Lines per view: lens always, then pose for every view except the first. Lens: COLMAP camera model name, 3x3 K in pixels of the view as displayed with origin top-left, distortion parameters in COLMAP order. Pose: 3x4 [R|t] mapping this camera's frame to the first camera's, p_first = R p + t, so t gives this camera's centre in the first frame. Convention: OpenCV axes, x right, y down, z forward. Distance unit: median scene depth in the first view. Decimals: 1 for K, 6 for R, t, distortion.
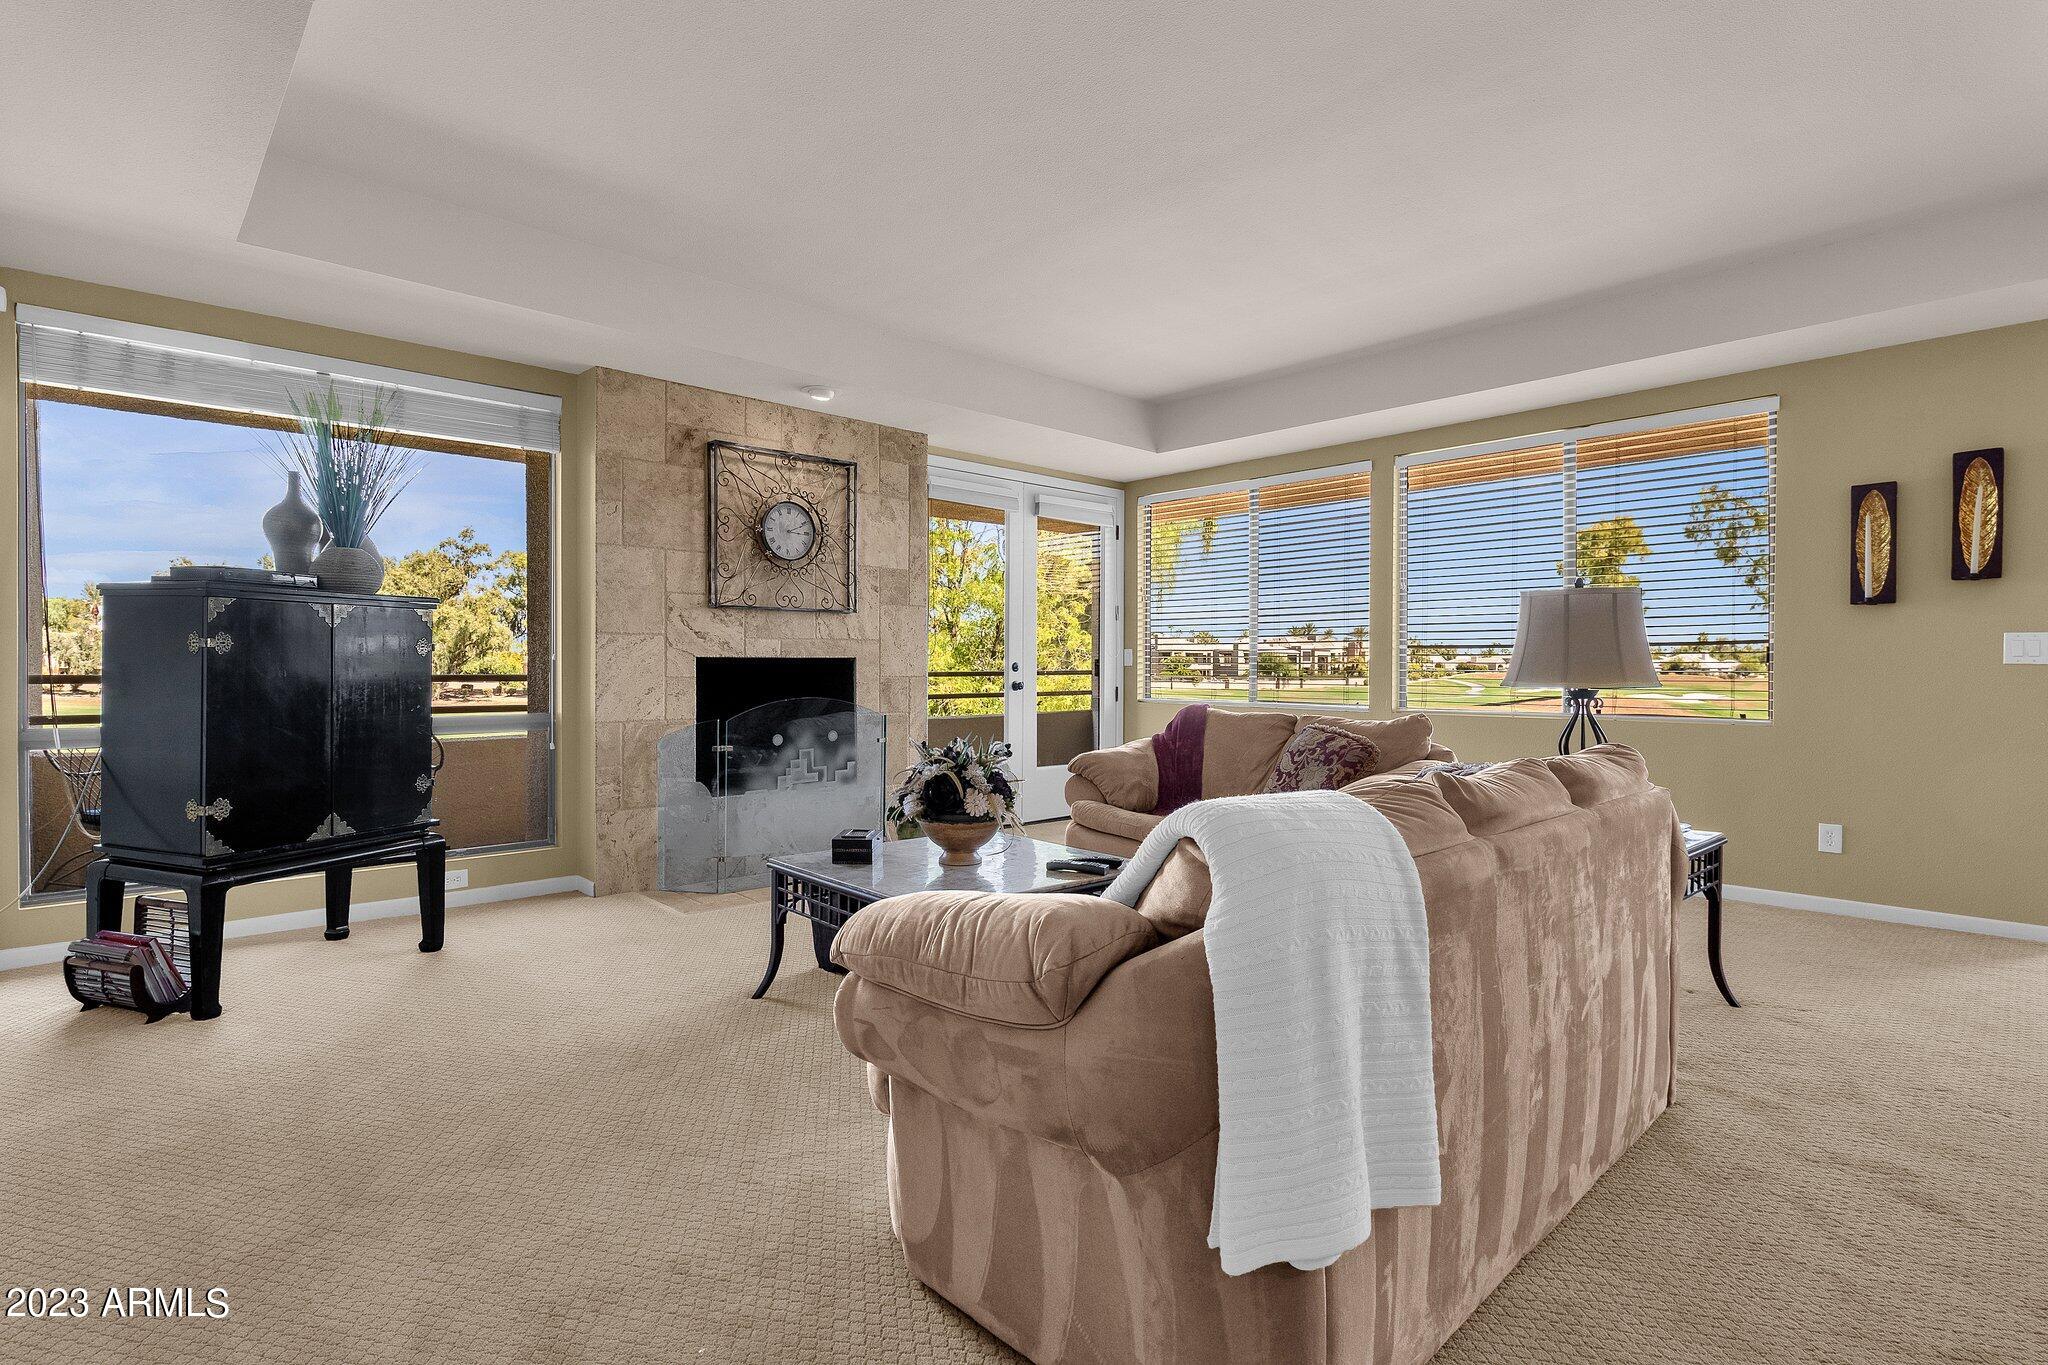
lens RADIAL K [[995.2, 0, 1027.8], [0, 995.2, 675.4], [0, 0, 1]] dist [-0.001960, 0.000542]
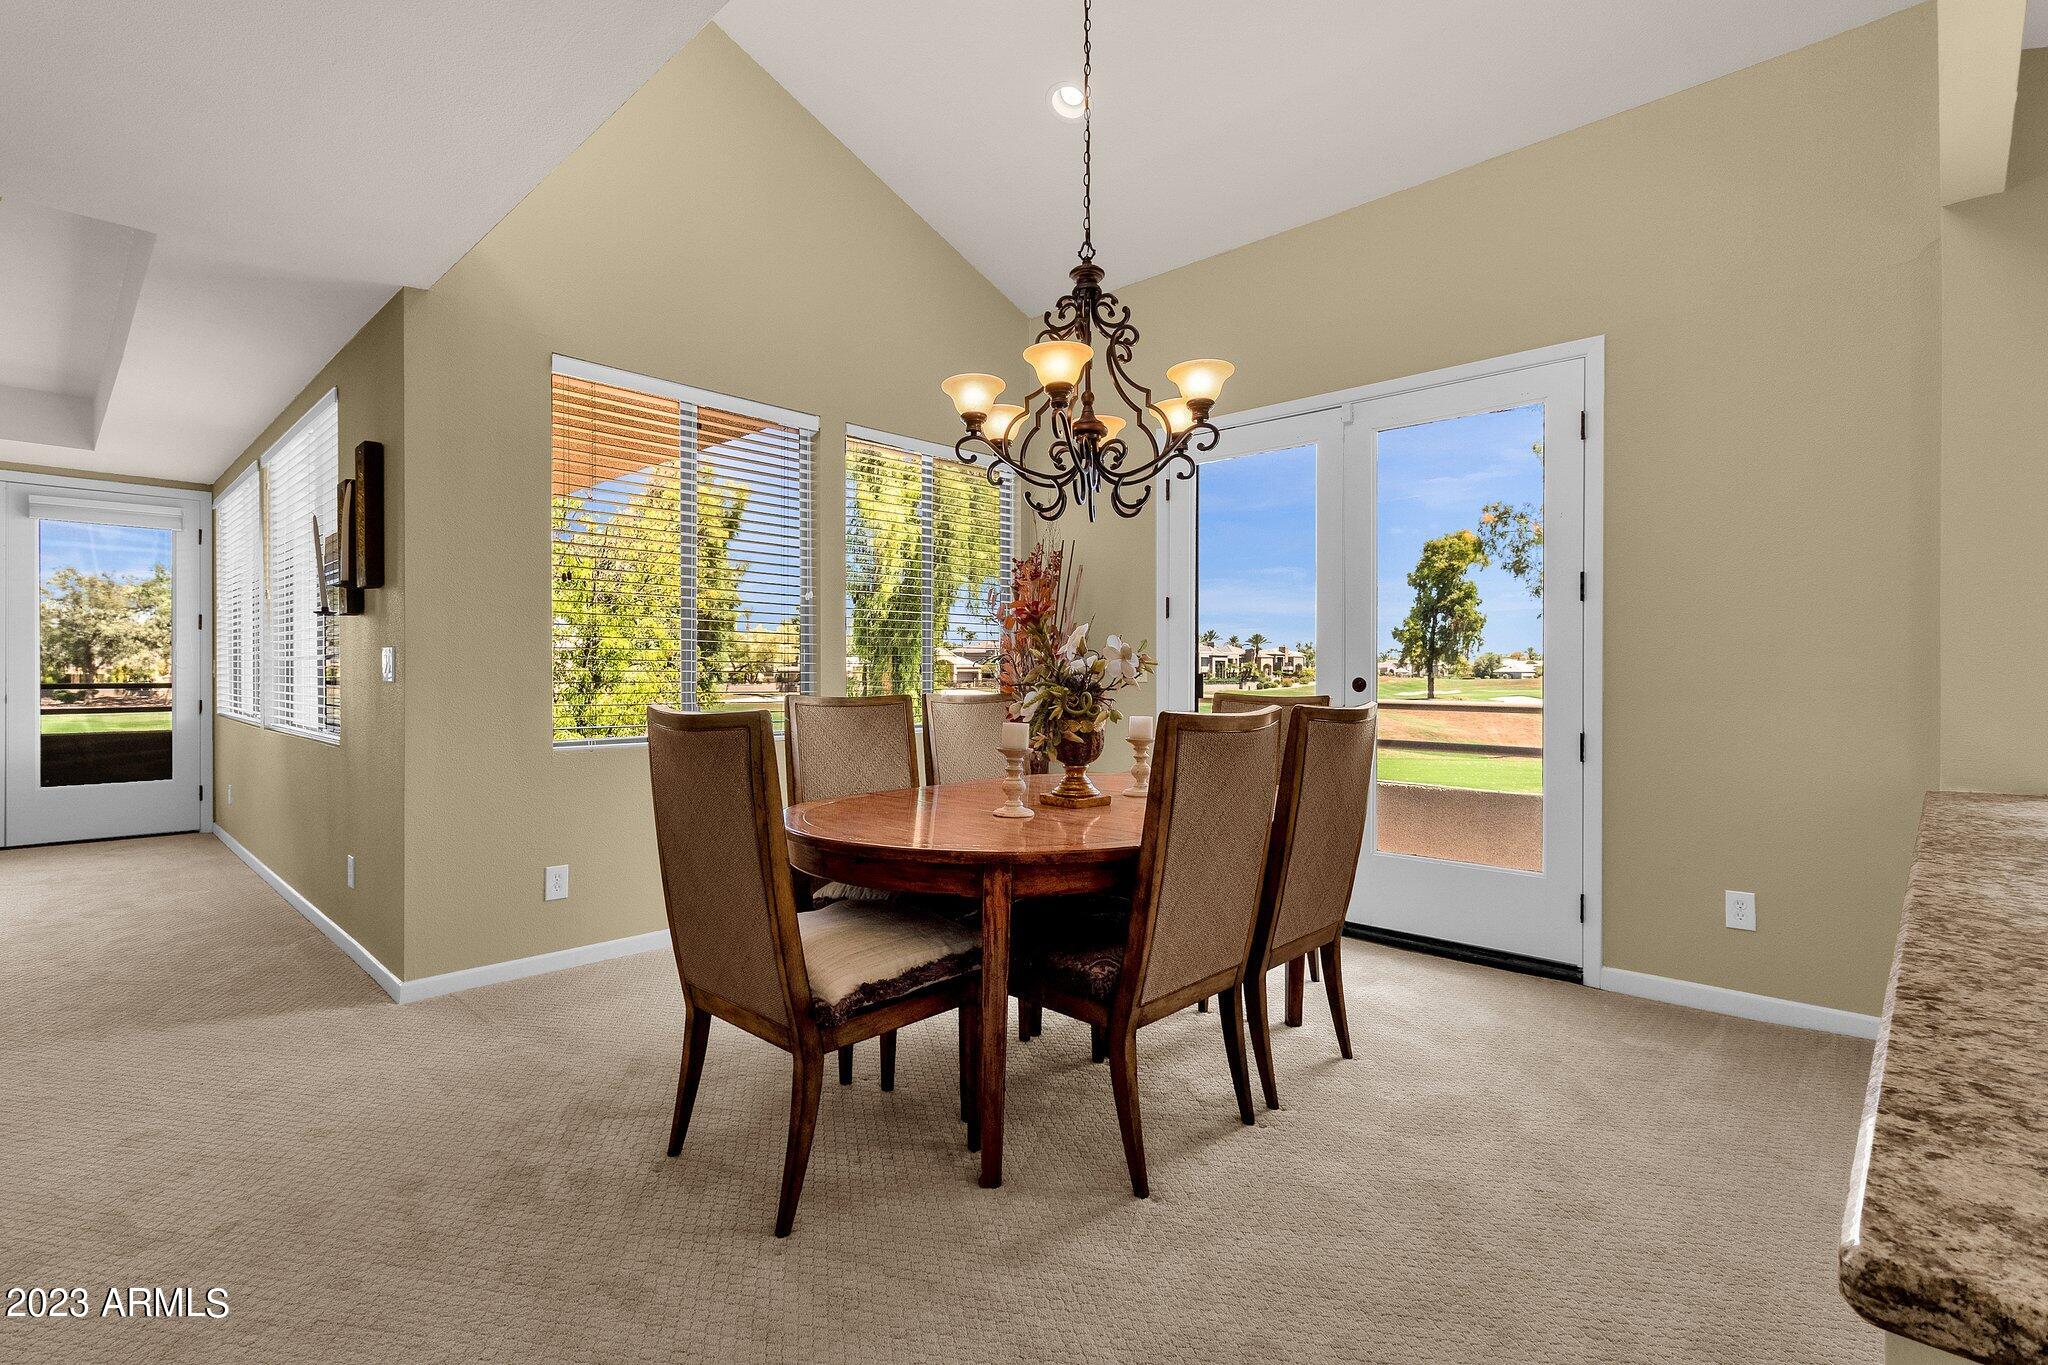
lens RADIAL K [[951.6, 0, 1003.7], [0, 951.6, 671.3], [0, 0, 1]] dist [0.002301, -0.000087]
pose [[0.999098, -0.000136, 0.042467, 1.669606], [0.000514, 0.999960, -0.008903, -0.013291], [-0.042465, 0.008917, 0.999058, 0.123101]]
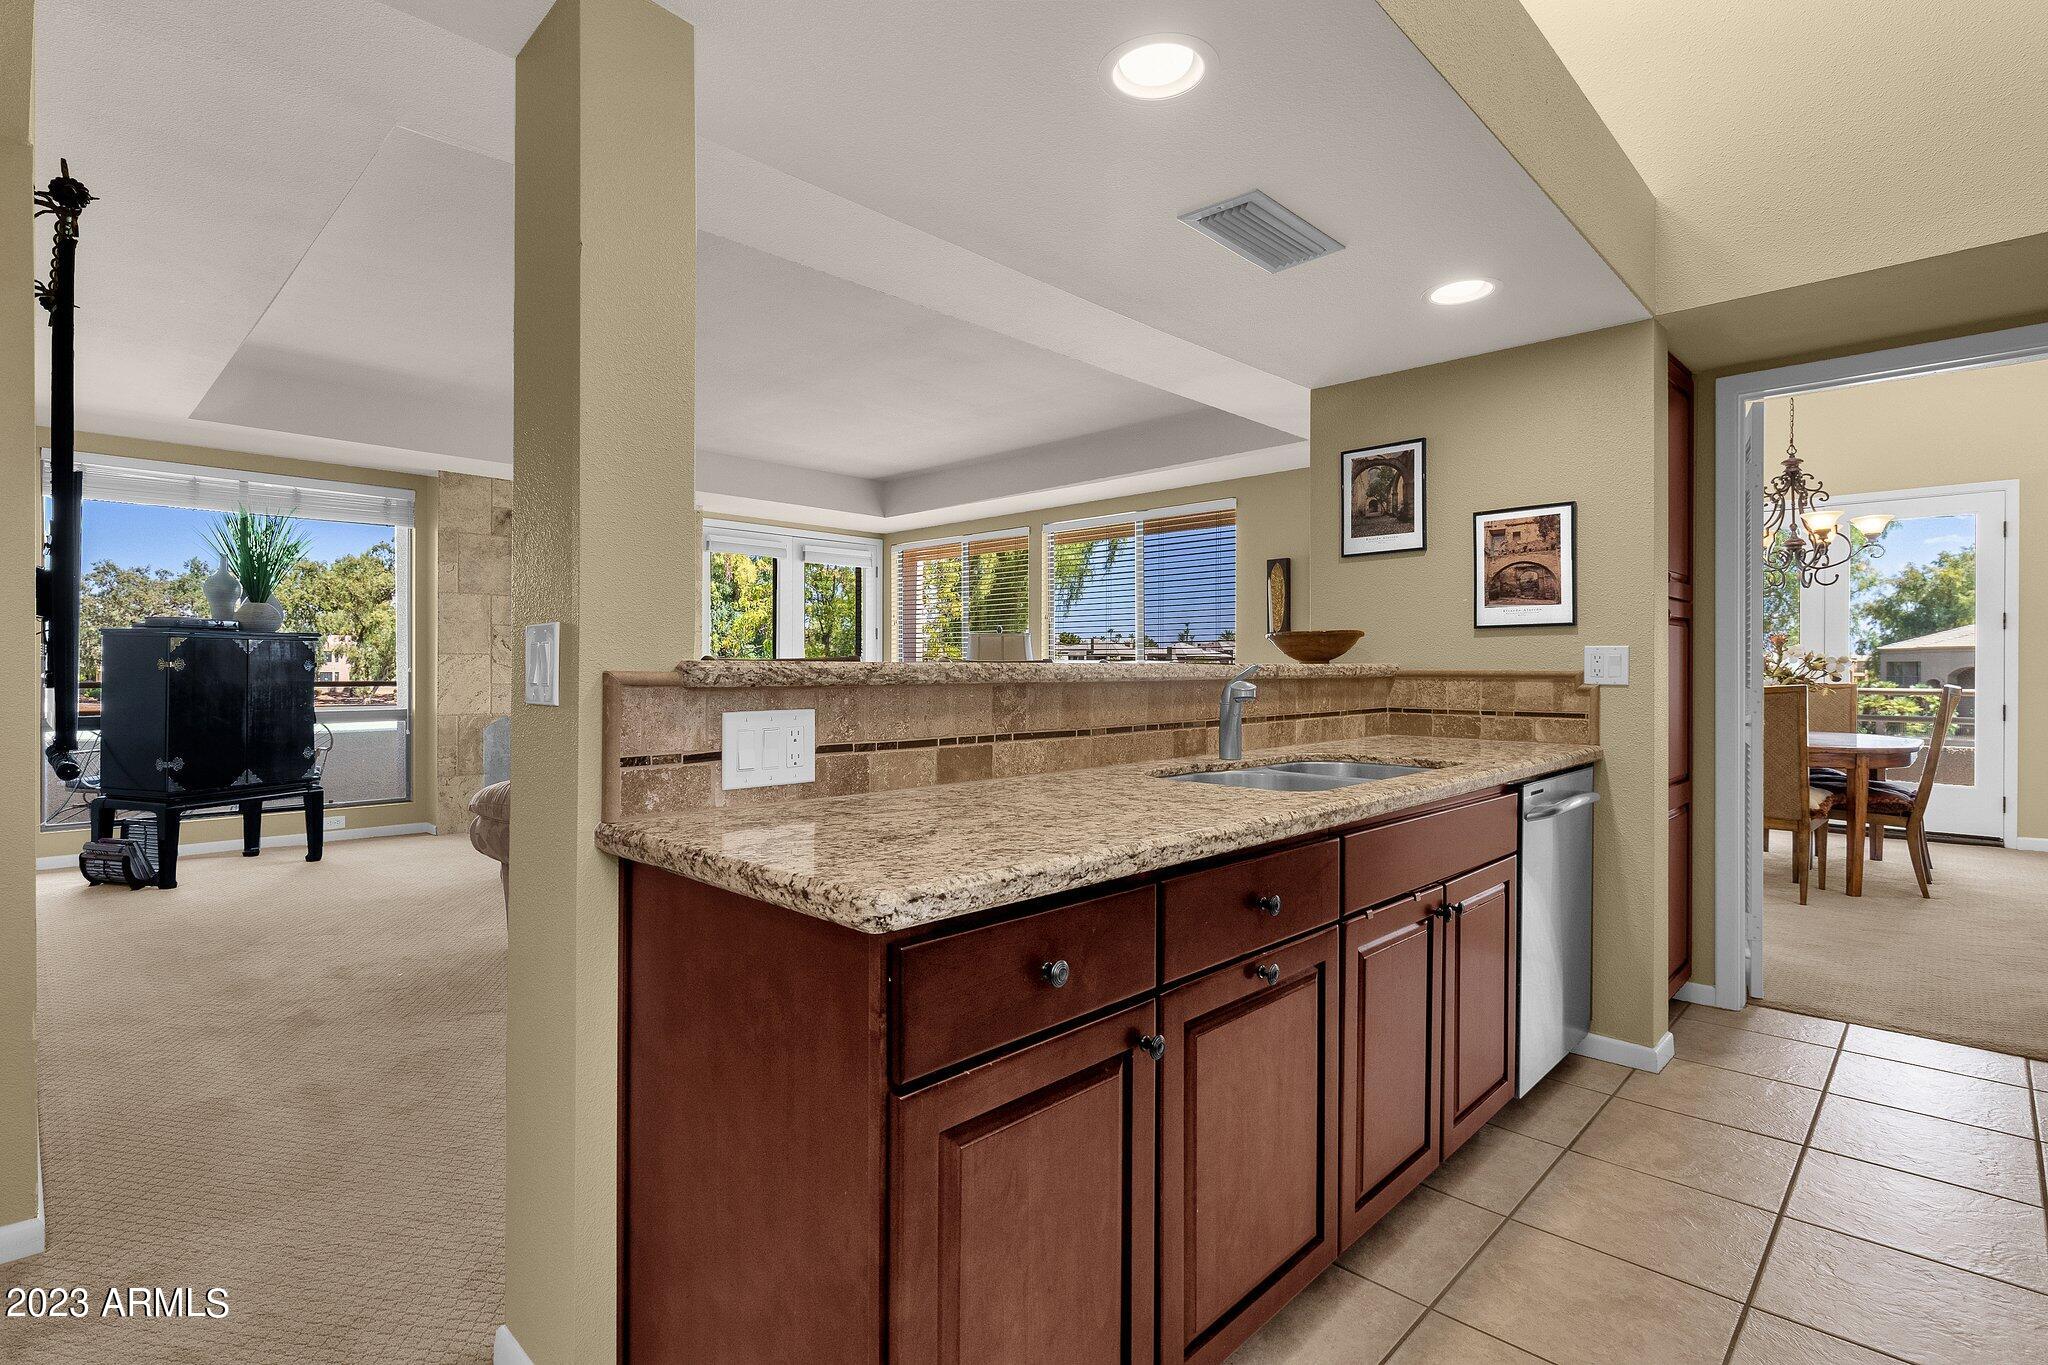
lens RADIAL K [[995.2, 0, 1030.2], [0, 995.2, 671.4], [0, 0, 1]] dist [-0.001960, 0.000542]
pose [[0.998821, -0.000878, 0.048545, 0.459969], [0.001261, 0.999968, -0.007843, -0.005337], [-0.048537, 0.007895, 0.998790, -0.631155]]
